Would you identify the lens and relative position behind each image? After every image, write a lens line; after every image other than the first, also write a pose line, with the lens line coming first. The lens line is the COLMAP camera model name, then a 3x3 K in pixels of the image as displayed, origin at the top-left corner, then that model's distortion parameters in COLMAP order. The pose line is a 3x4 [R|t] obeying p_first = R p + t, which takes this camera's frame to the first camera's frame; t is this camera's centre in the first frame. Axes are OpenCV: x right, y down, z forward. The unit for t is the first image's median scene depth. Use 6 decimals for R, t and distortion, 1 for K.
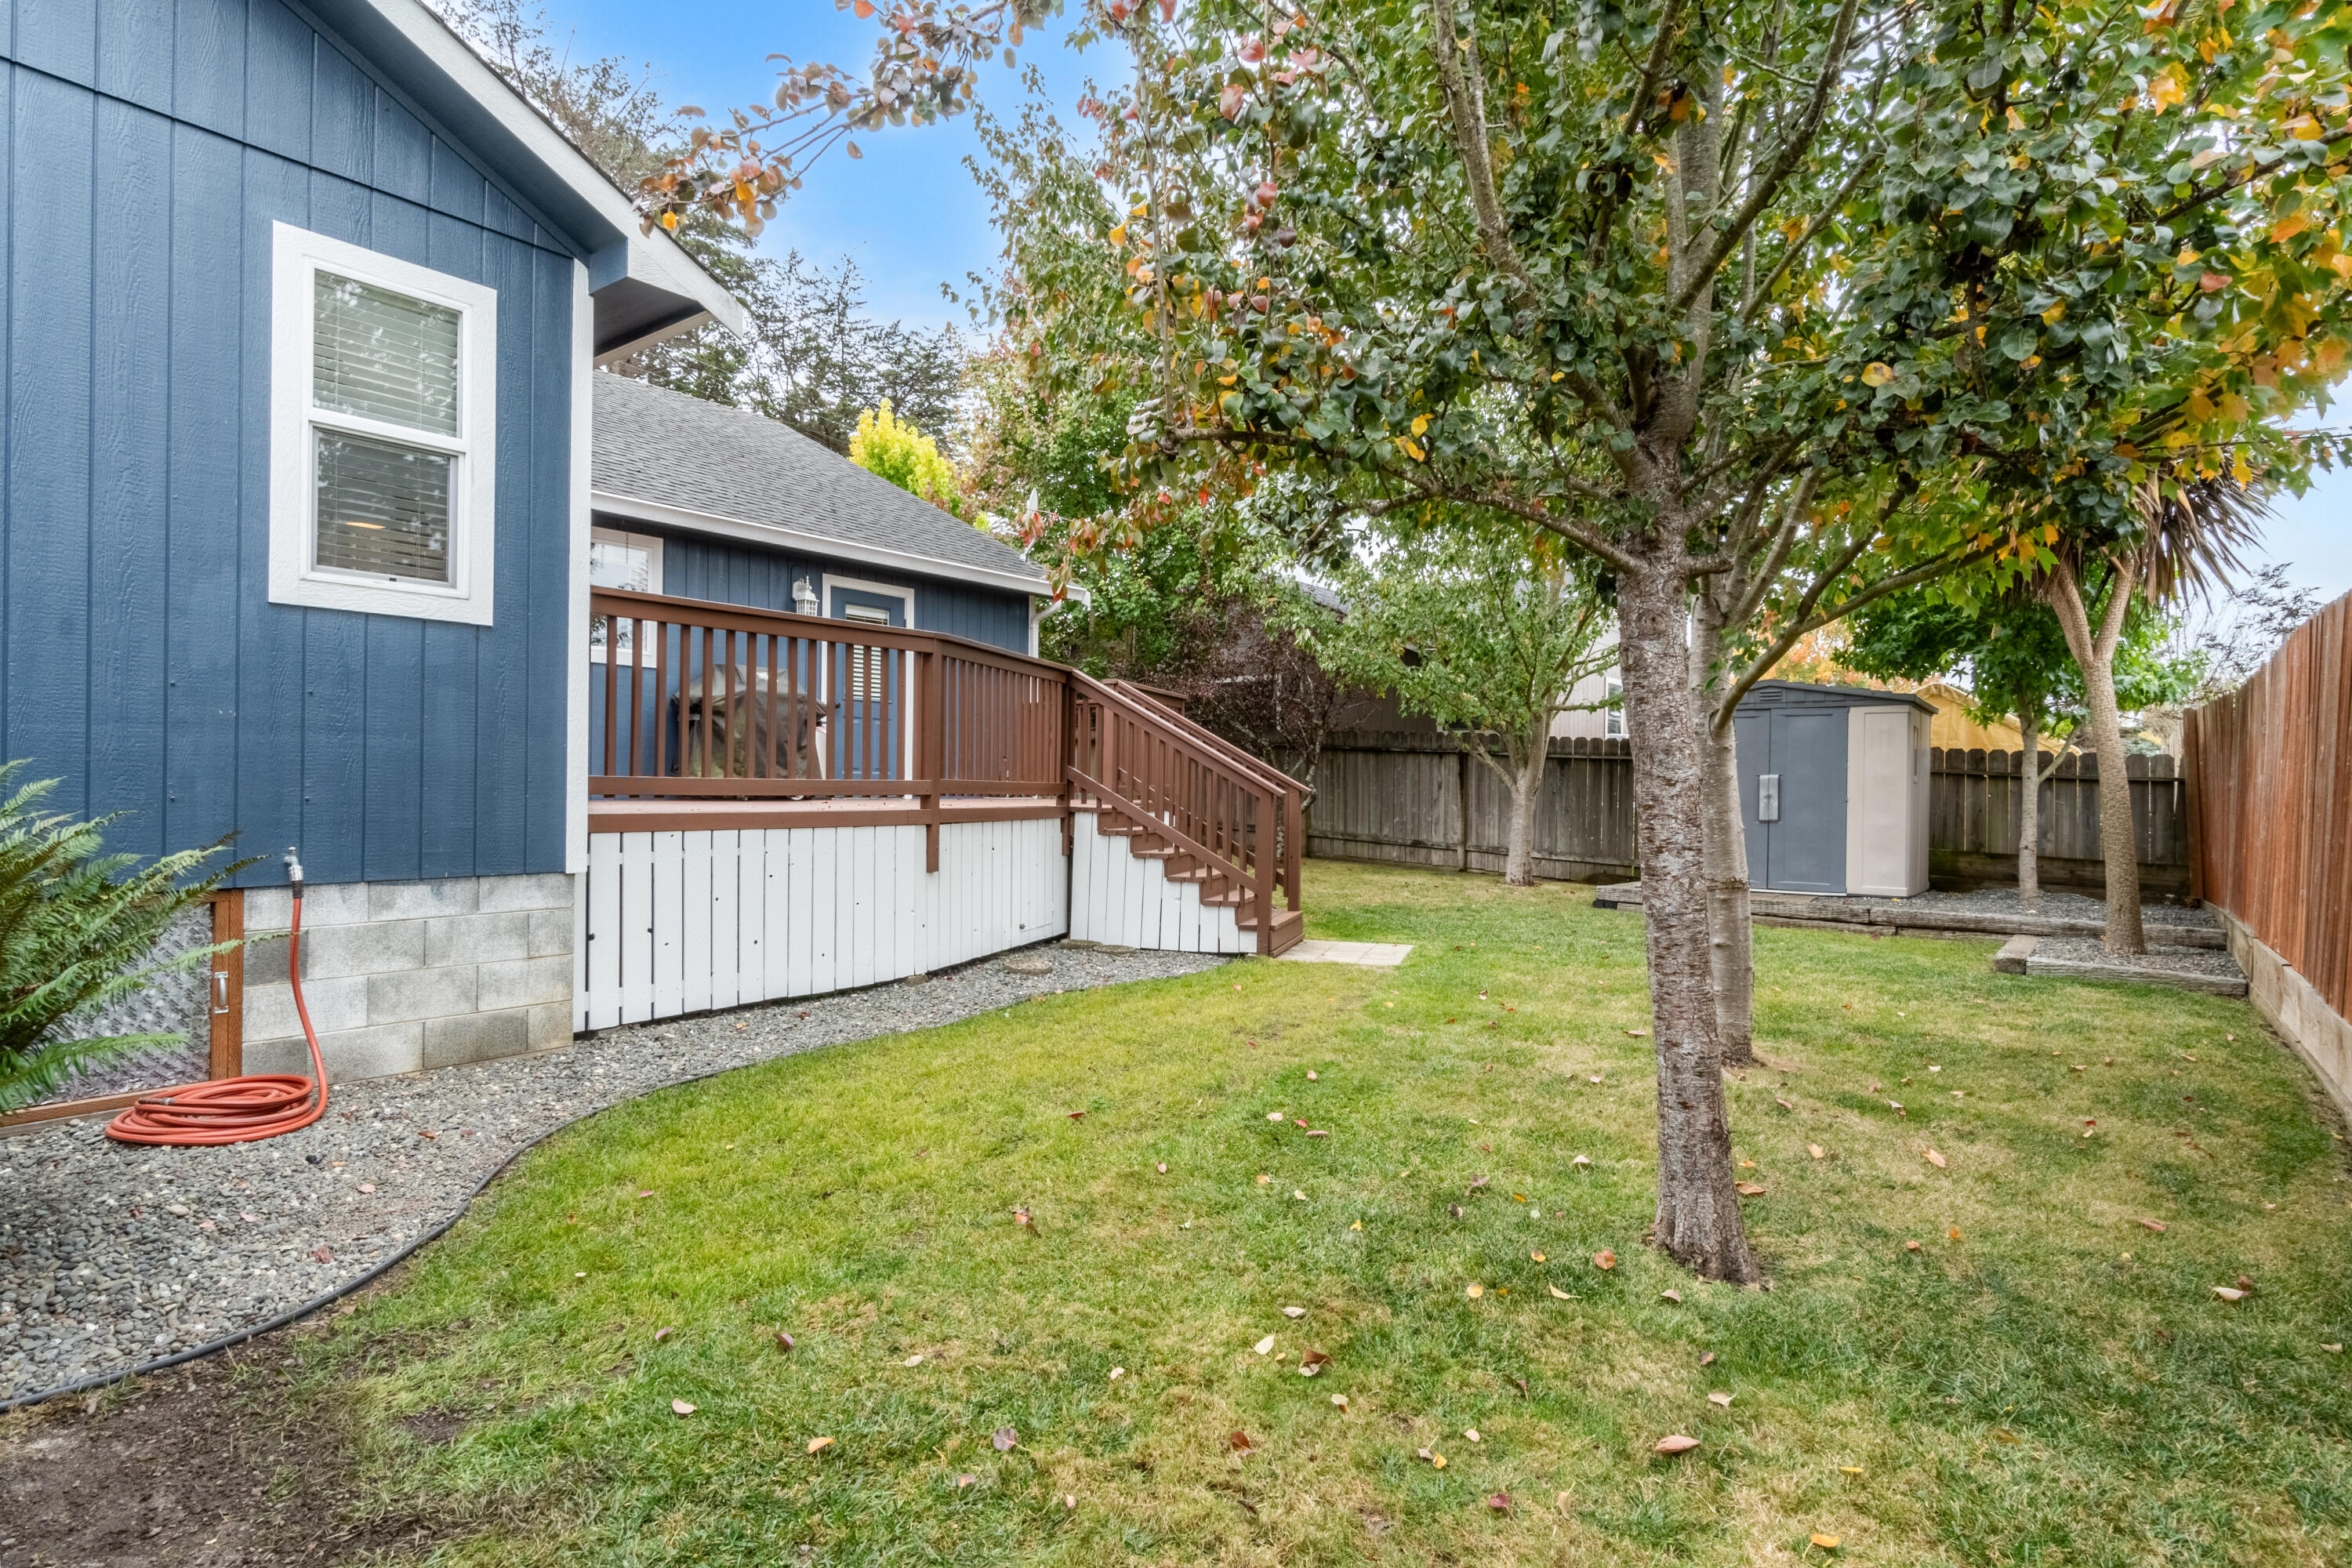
lens RADIAL K [[1191.3, 0, 1166.2], [0, 1191.3, 787.4], [0, 0, 1]] dist [-0.007197, 0.000987]
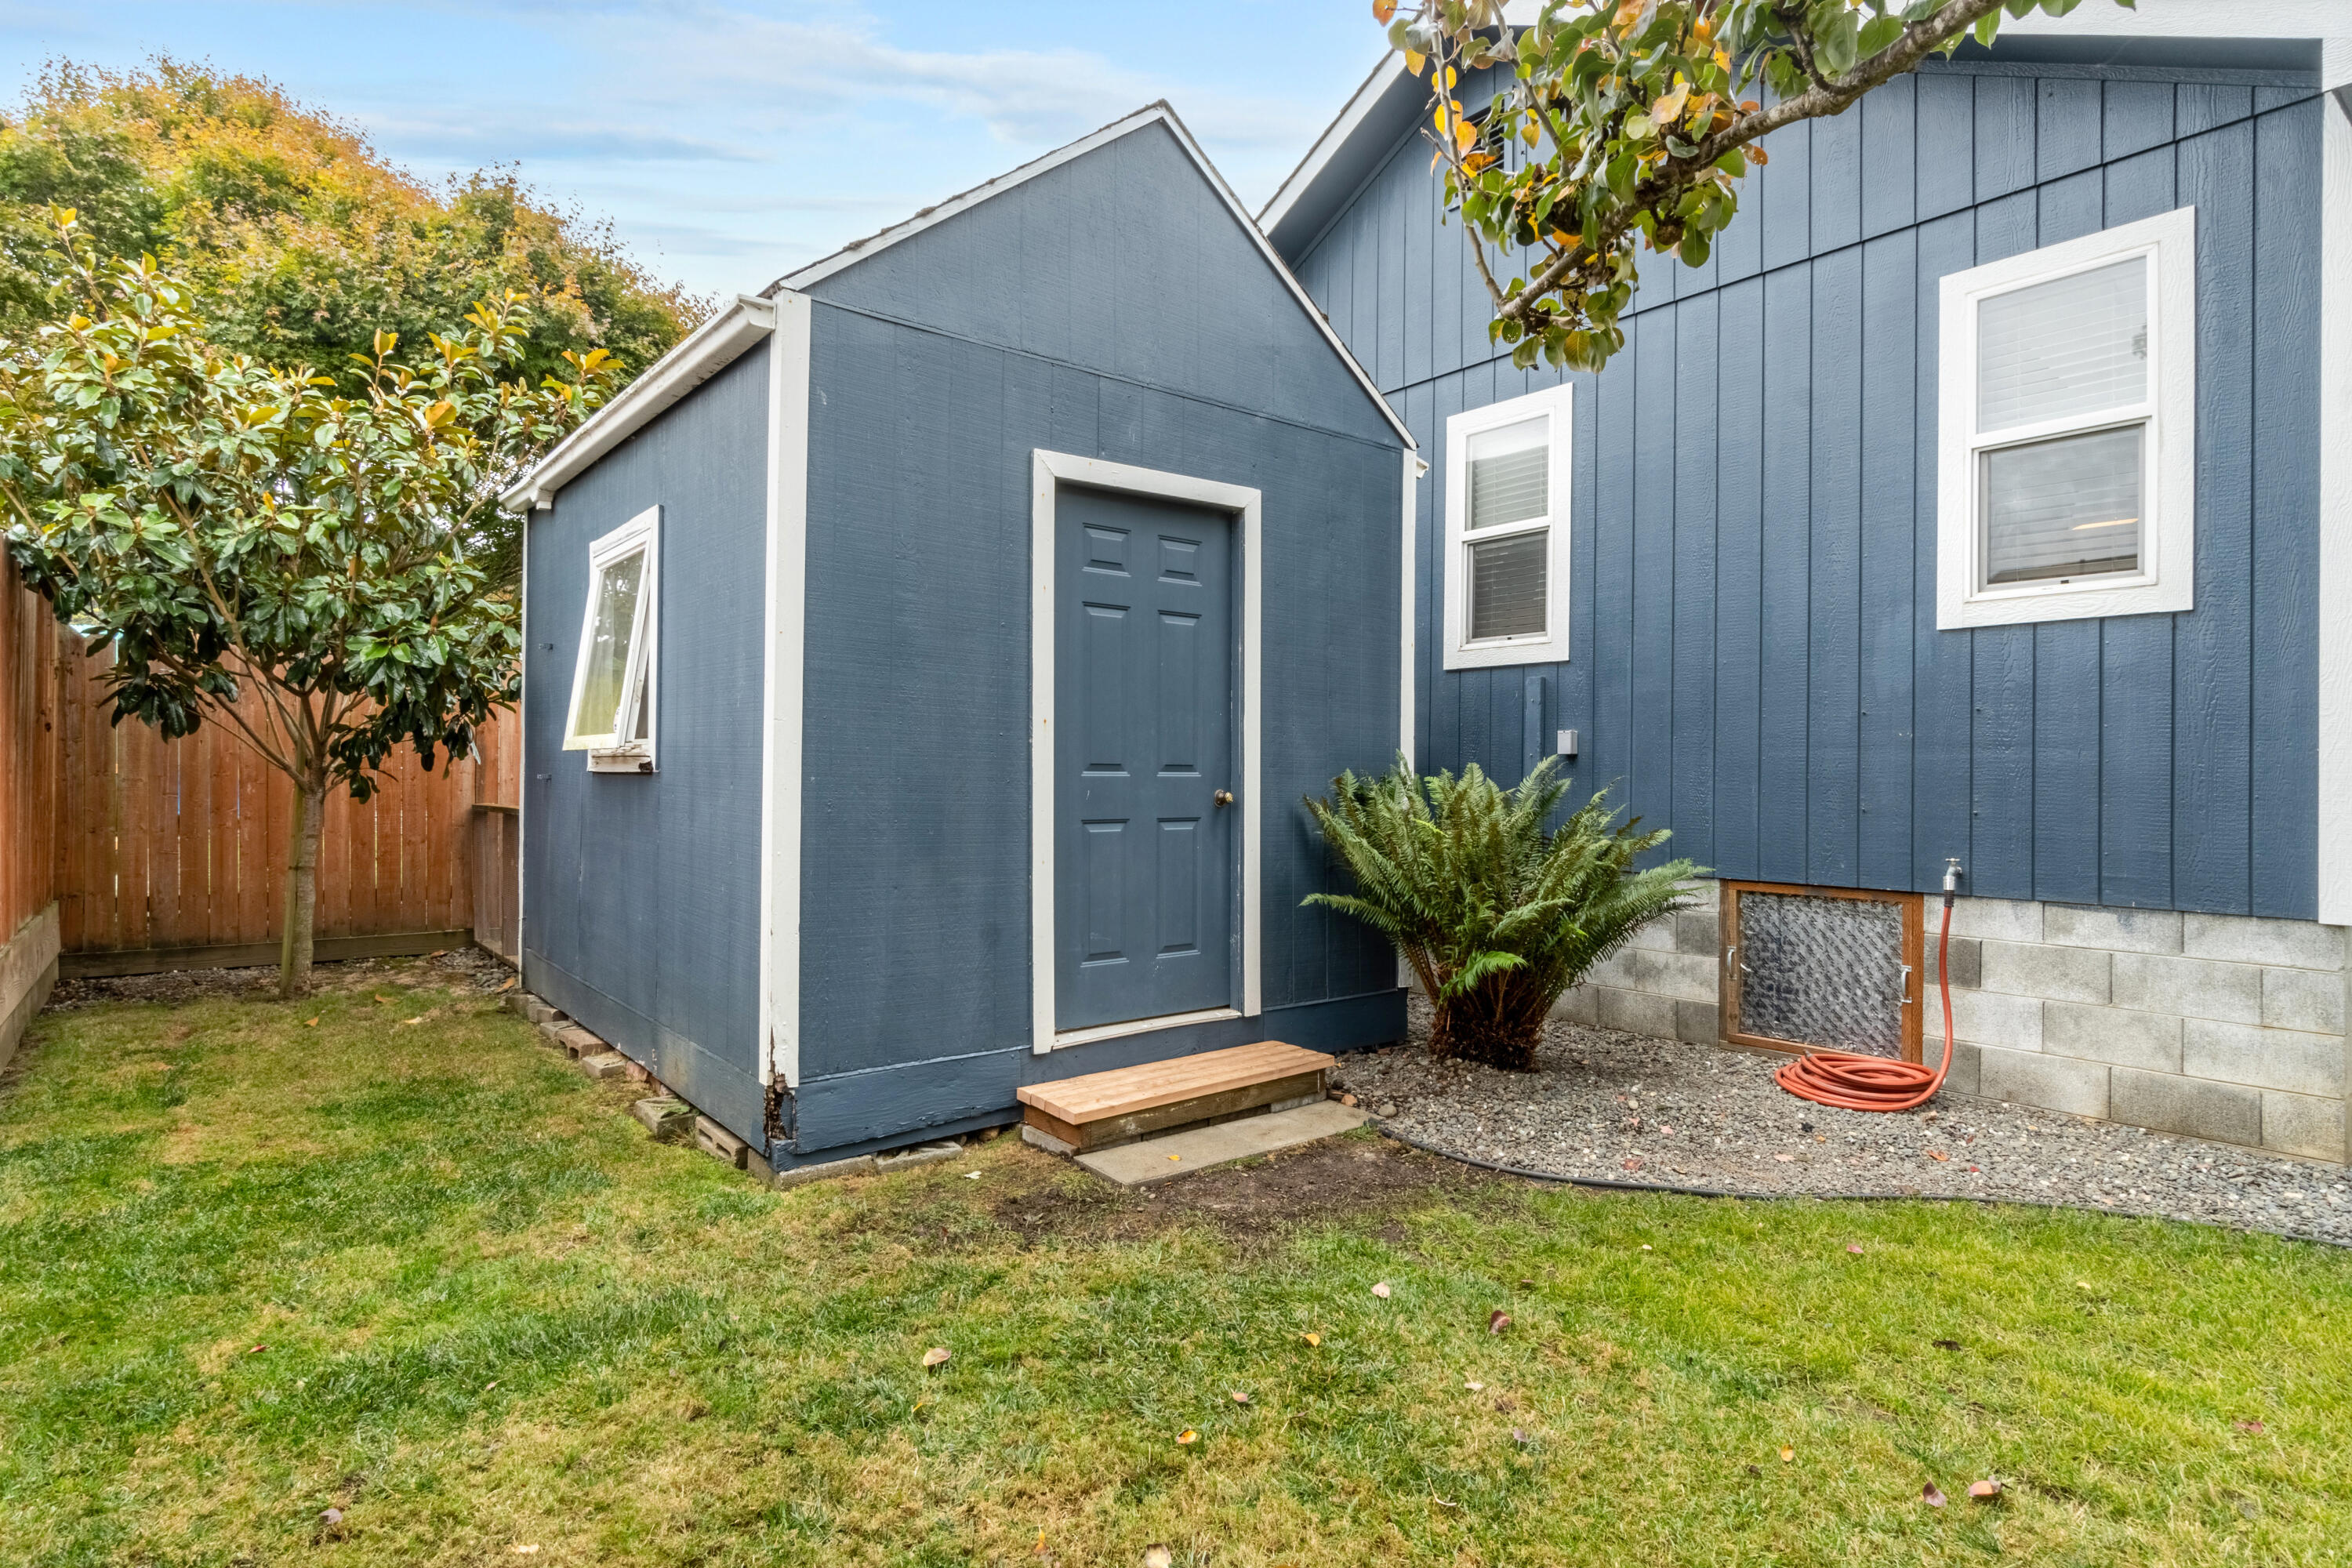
lens RADIAL K [[1191.3, 0, 1164.9], [0, 1191.3, 774.6], [0, 0, 1]] dist [-0.007197, 0.000987]
pose [[-0.235472, -0.020188, -0.971671, 0.460991], [-0.018244, 0.999700, -0.016349, 0.005953], [0.971710, 0.013878, -0.235770, 0.575973]]
